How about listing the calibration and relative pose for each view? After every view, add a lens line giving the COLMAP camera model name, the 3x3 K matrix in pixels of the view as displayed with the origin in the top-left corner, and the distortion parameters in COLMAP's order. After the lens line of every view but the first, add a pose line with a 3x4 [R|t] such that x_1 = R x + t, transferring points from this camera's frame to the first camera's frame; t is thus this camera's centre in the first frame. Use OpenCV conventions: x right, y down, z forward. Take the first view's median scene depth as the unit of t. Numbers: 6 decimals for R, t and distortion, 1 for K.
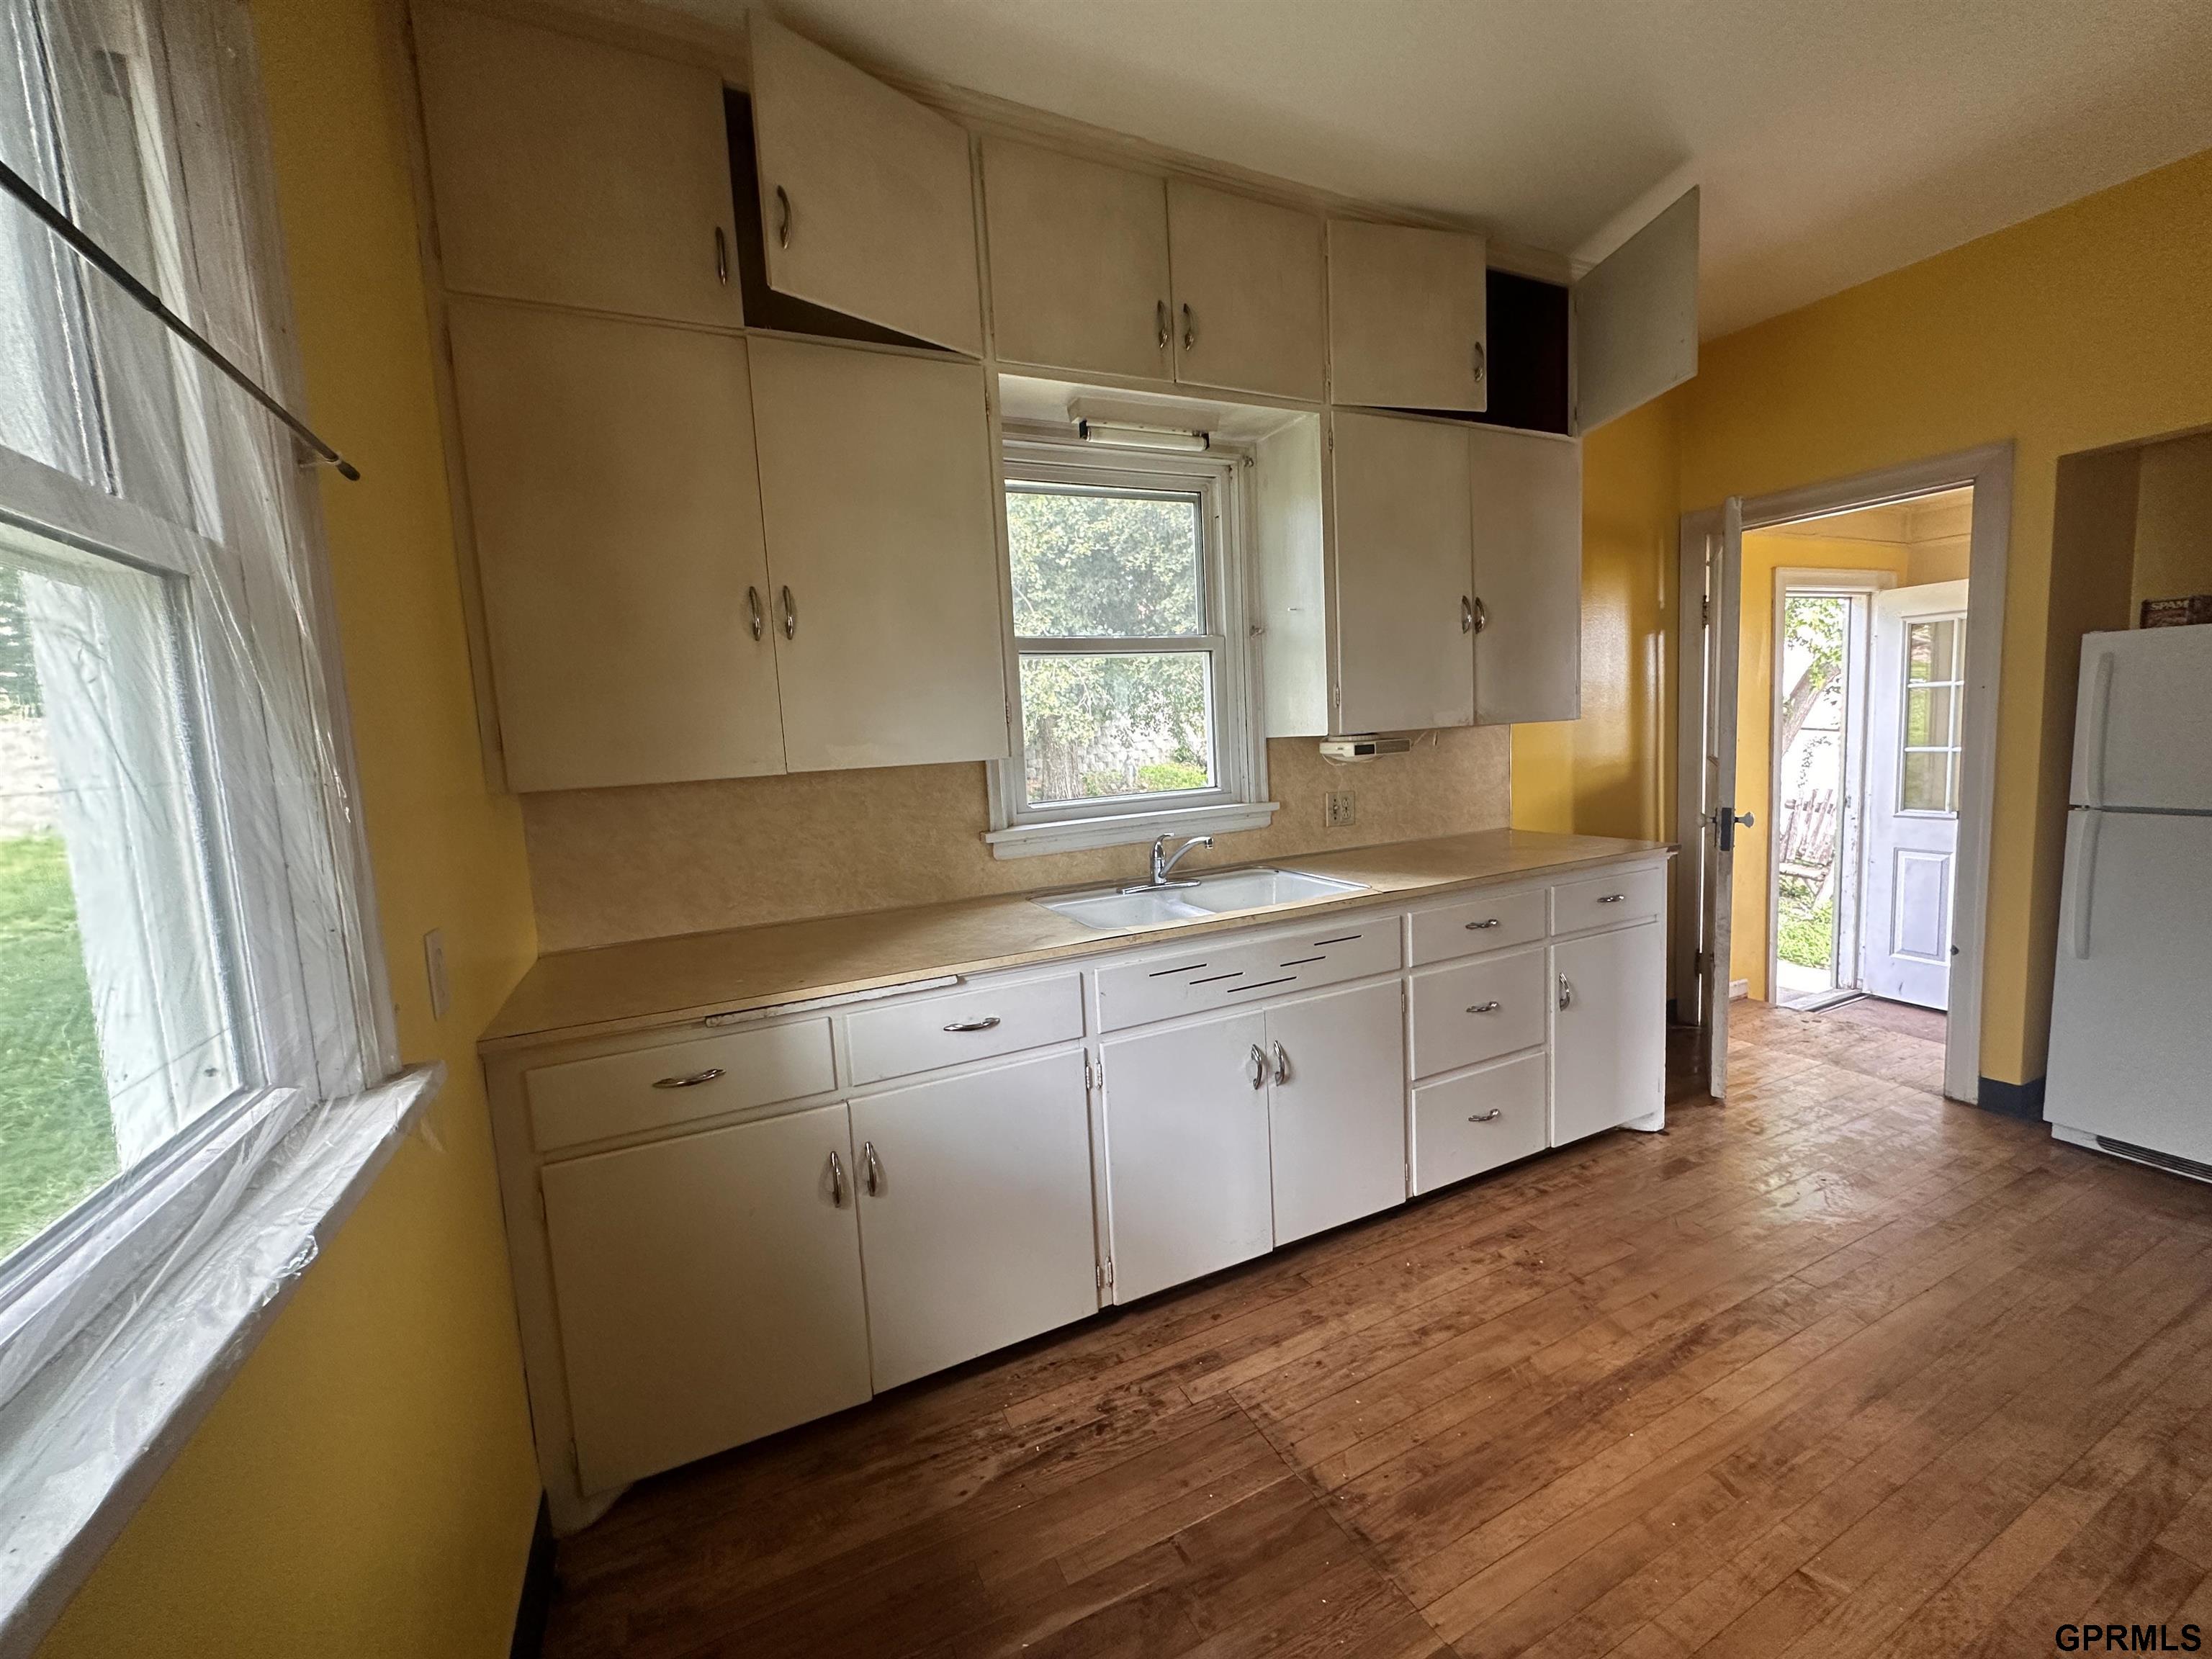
lens RADIAL K [[886.0, 0, 1099.0], [0, 886.0, 829.5], [0, 0, 1]] dist [-0.003103, -0.000182]
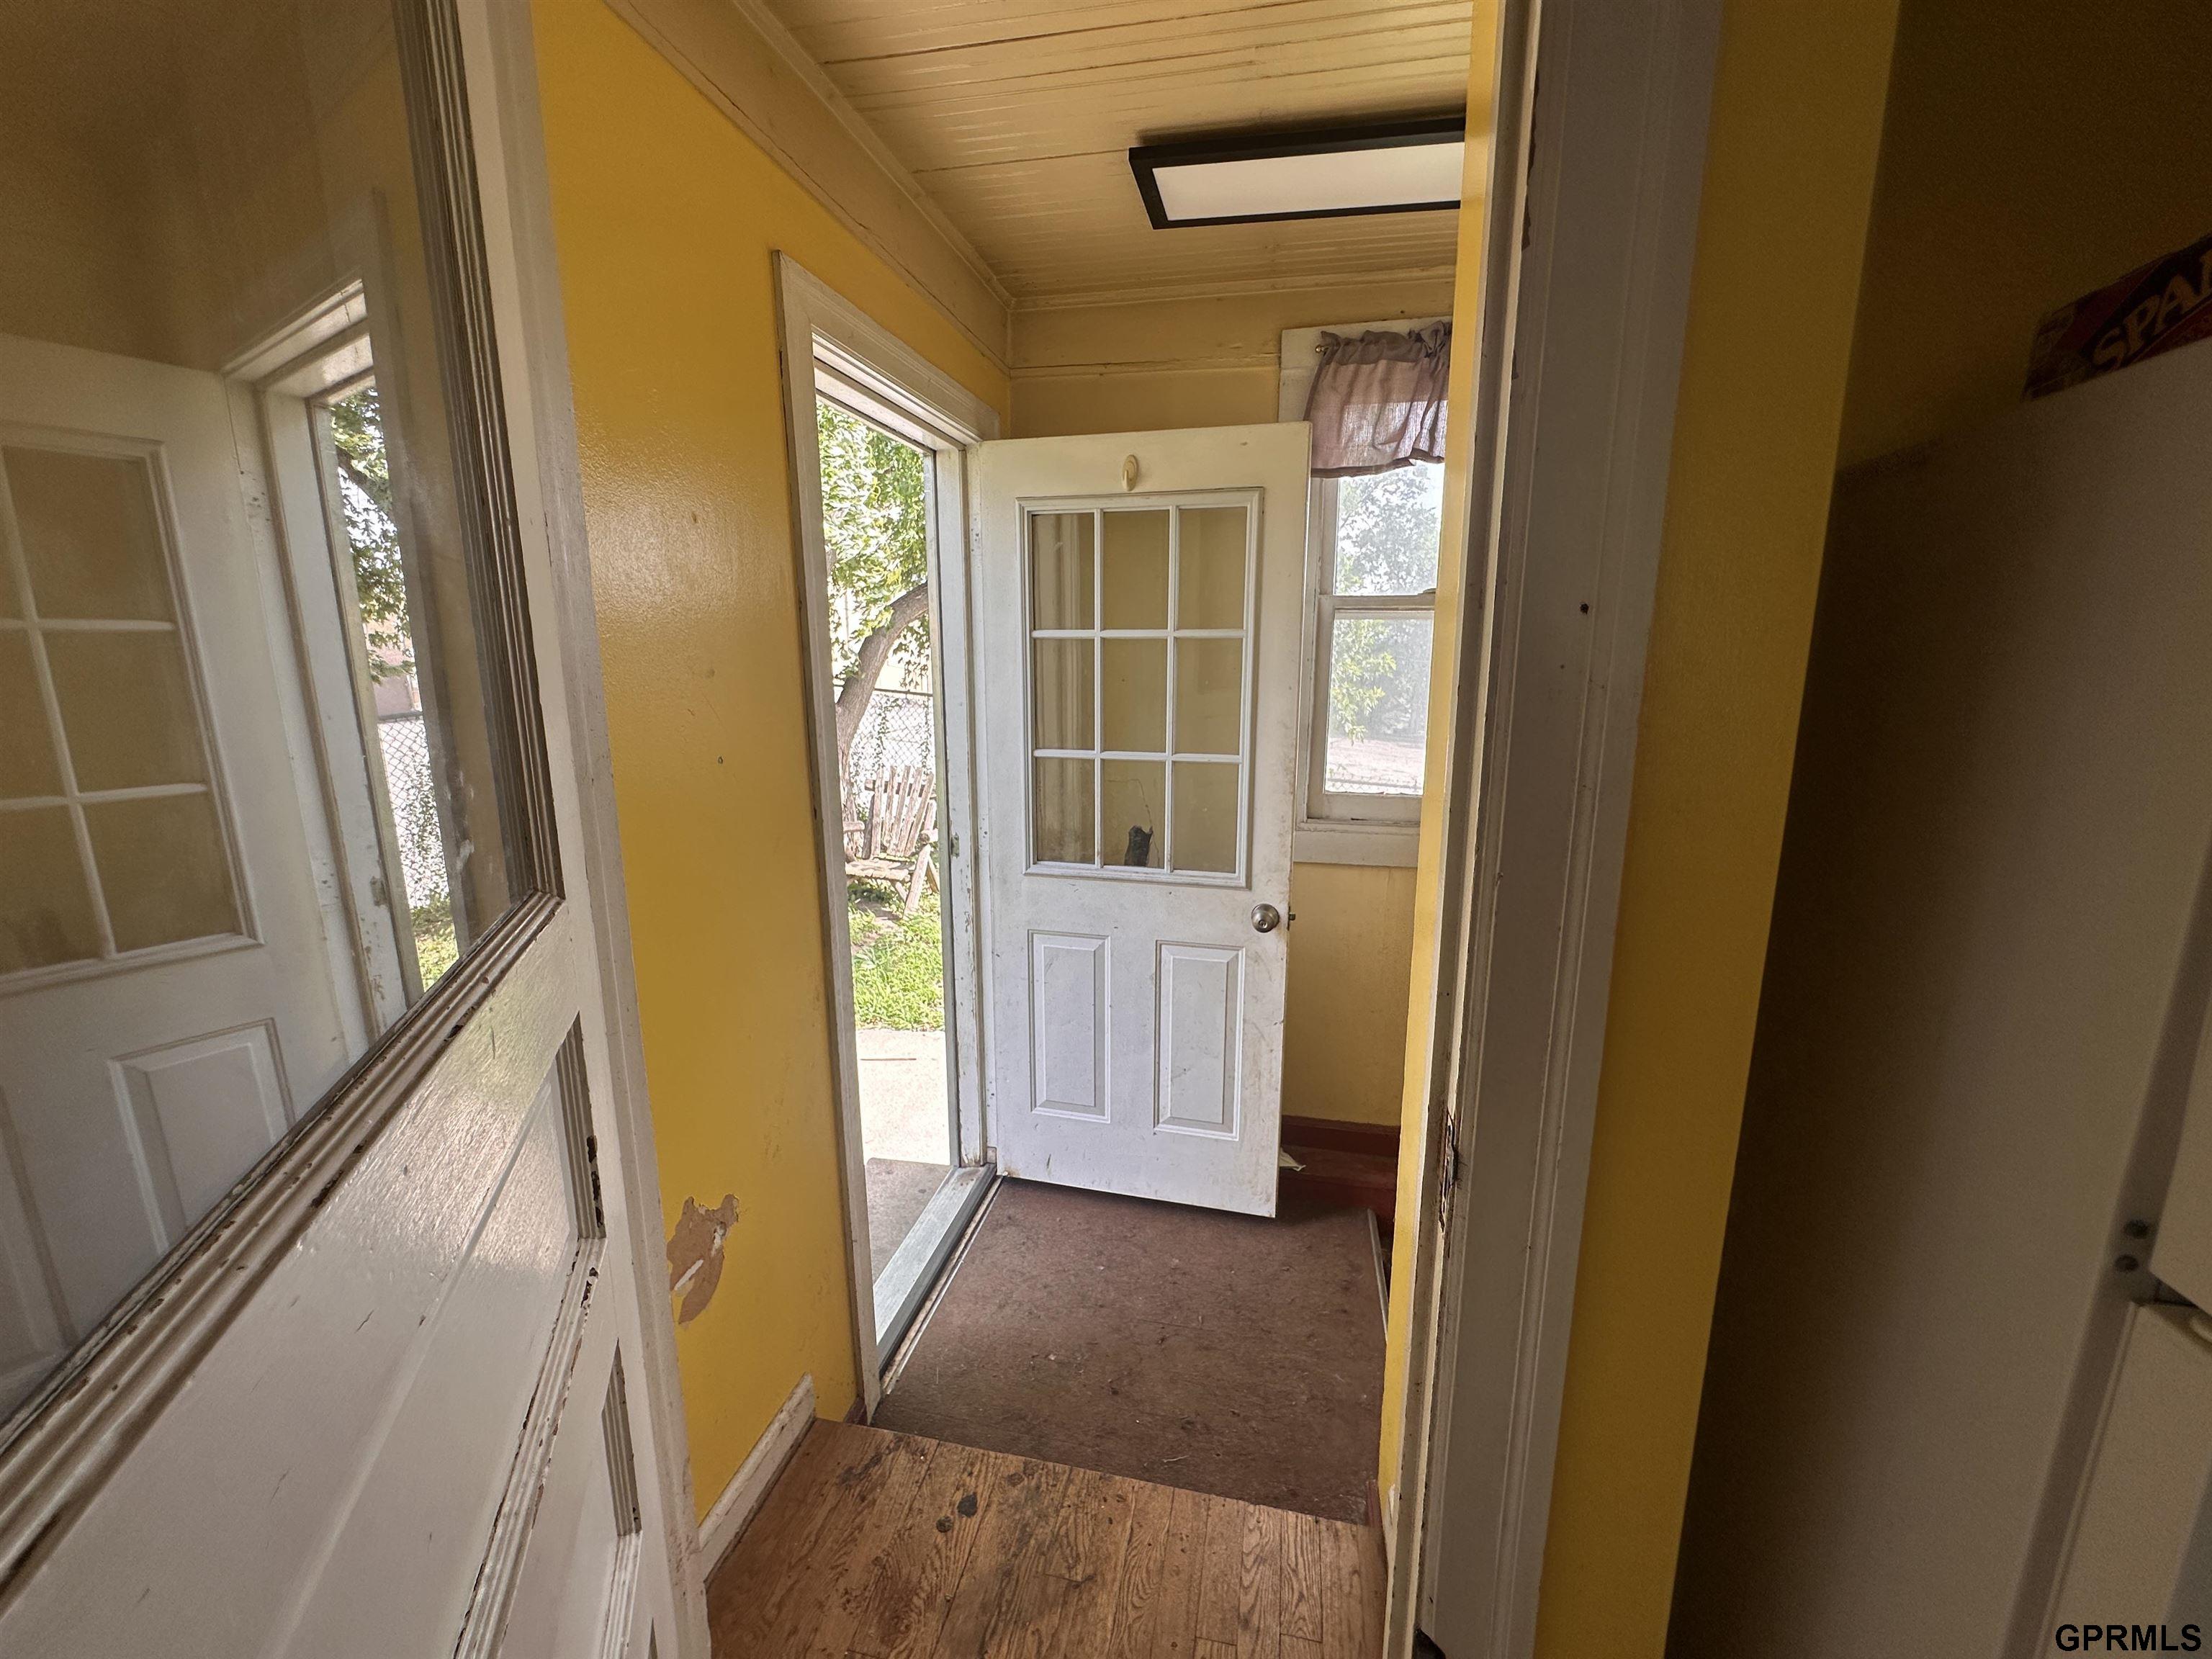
lens RADIAL K [[886.0, 0, 1104.0], [0, 886.0, 826.7], [0, 0, 1]] dist [-0.003103, -0.000182]
pose [[0.605186, -0.108540, 0.788650, 0.489433], [0.049832, 0.993884, 0.098547, -0.094302], [-0.794523, -0.020339, 0.606893, 0.615465]]
